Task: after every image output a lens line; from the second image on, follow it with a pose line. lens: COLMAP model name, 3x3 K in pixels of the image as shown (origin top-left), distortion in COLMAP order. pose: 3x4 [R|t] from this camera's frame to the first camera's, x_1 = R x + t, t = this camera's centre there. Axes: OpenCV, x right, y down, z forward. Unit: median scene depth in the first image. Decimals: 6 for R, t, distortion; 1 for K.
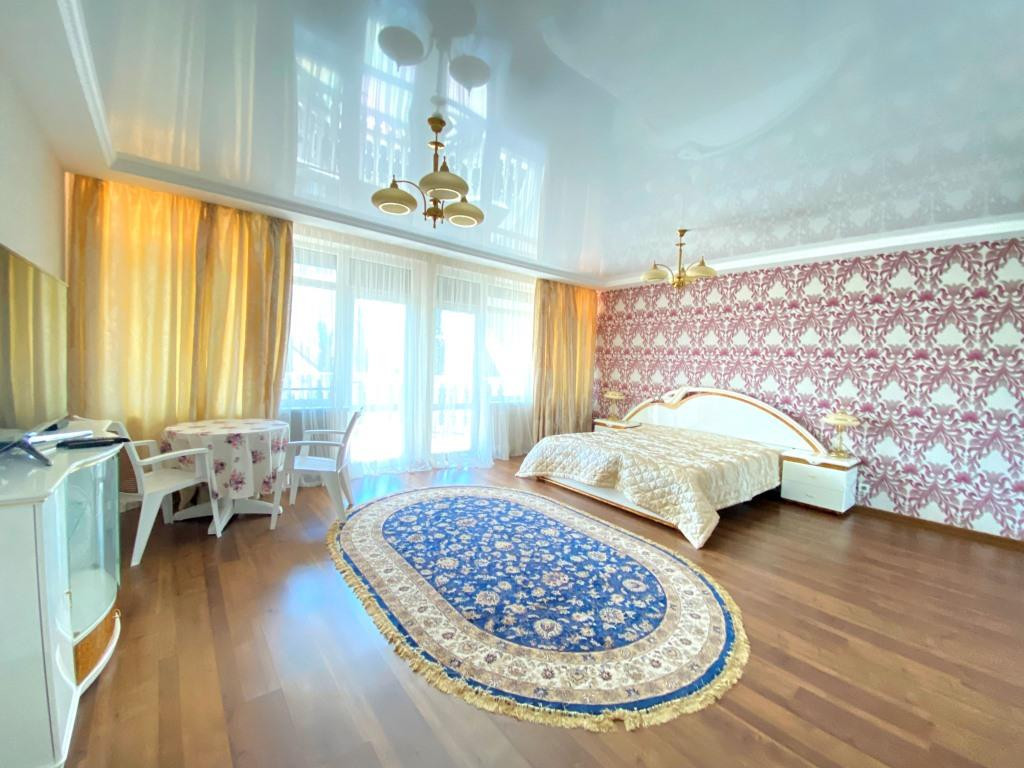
lens RADIAL K [[417.8, 0, 514.0], [0, 417.8, 383.6], [0, 0, 1]] dist [0.033026, -0.025558]
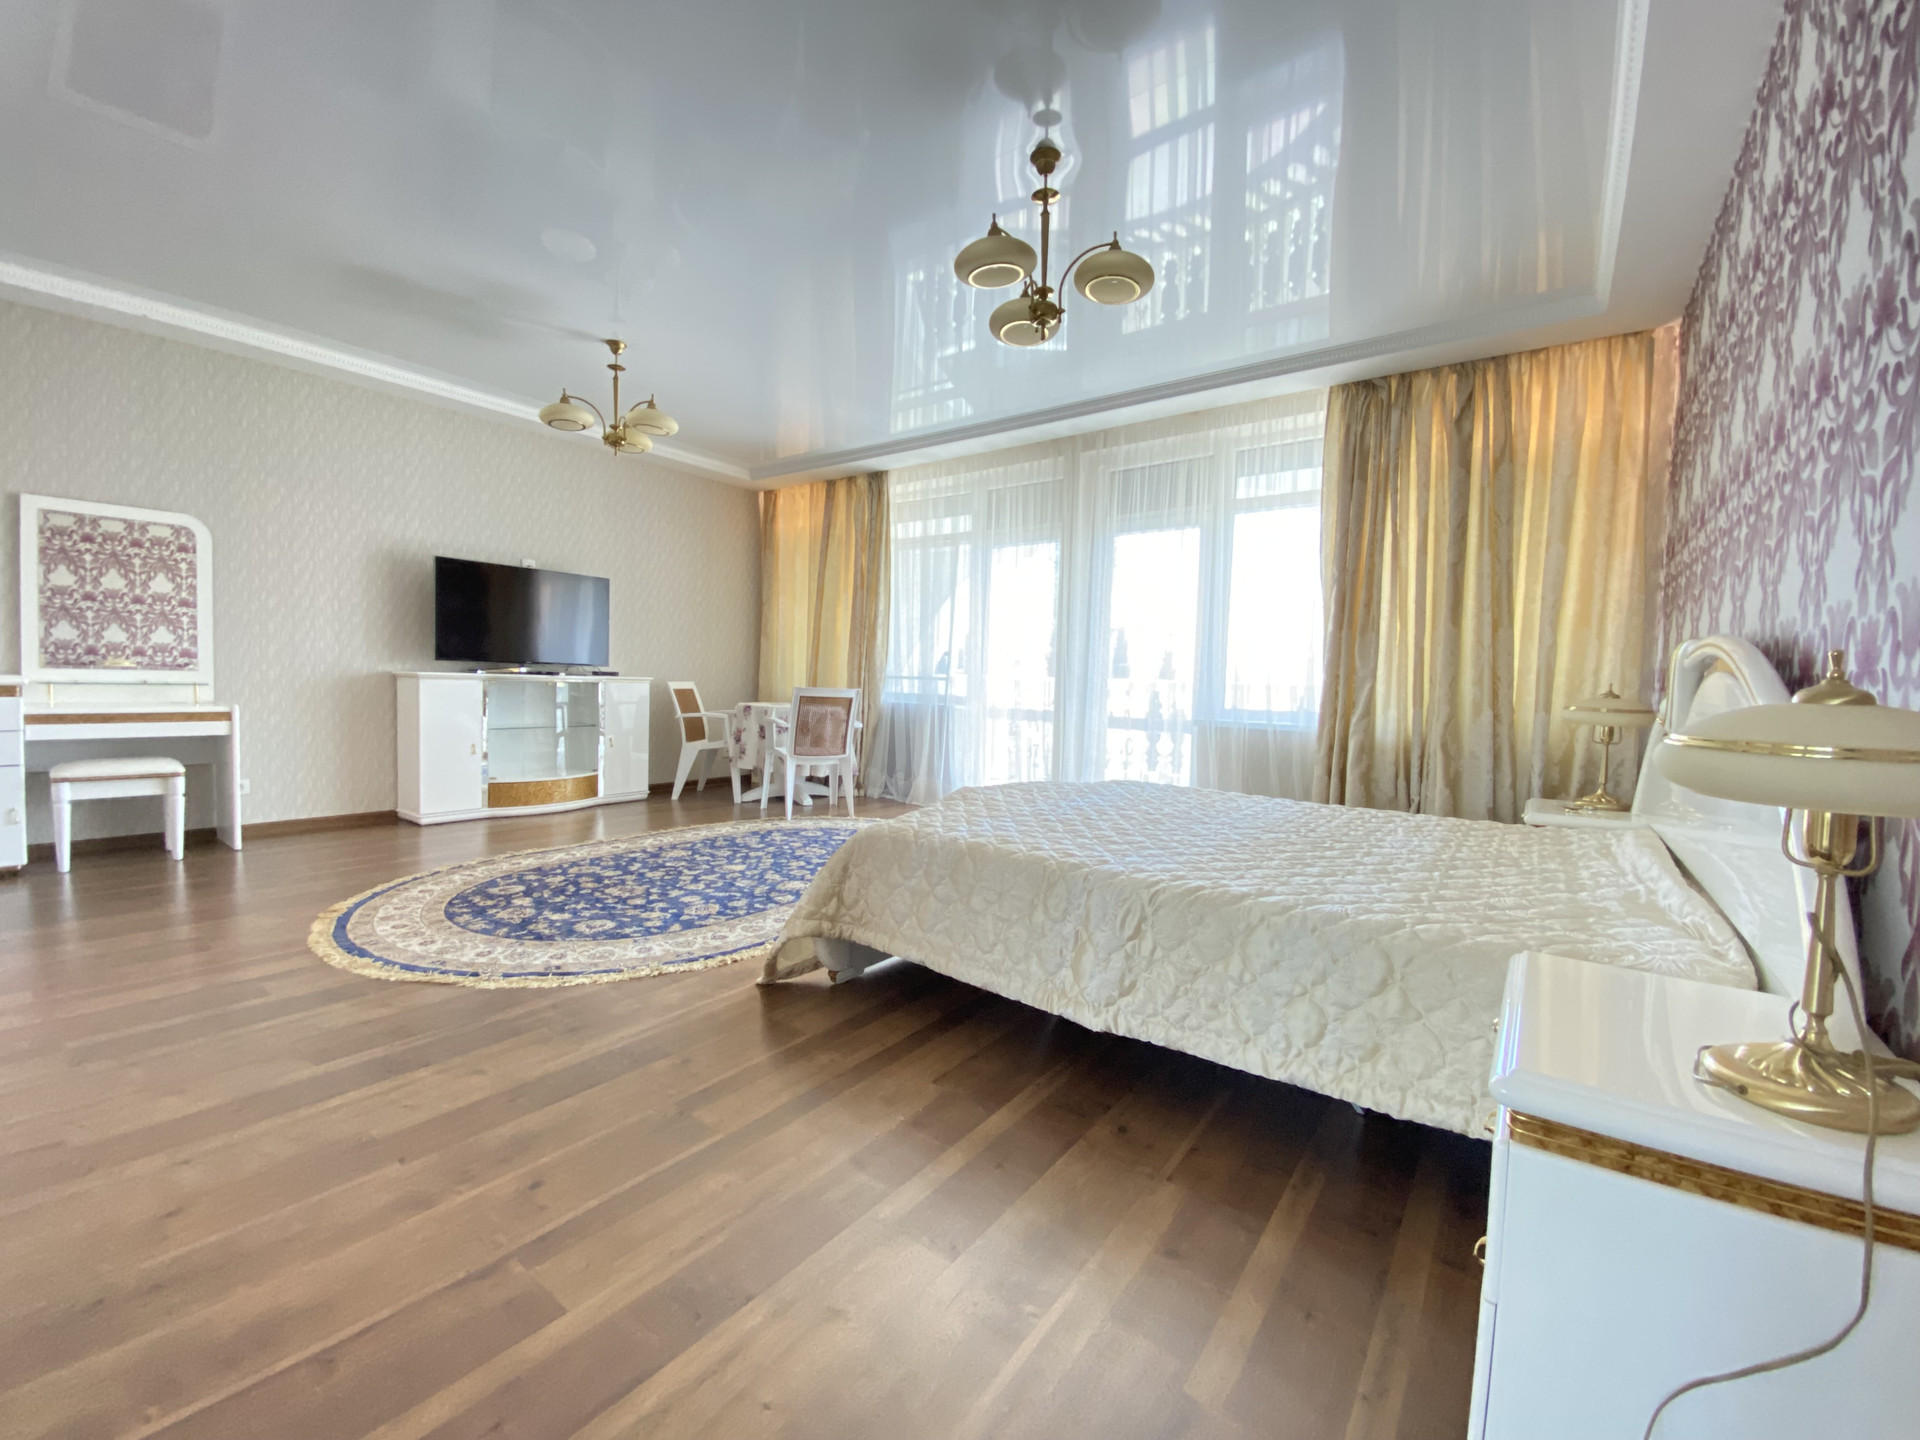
lens RADIAL K [[783.4, 0, 963.7], [0, 783.4, 719.3], [0, 0, 1]] dist [0.033026, -0.025558]
pose [[0.233045, 0.004365, -0.972456, 1.467227], [-0.063137, 0.997948, -0.010651, 0.152586], [0.970414, 0.063880, 0.232843, 1.188958]]
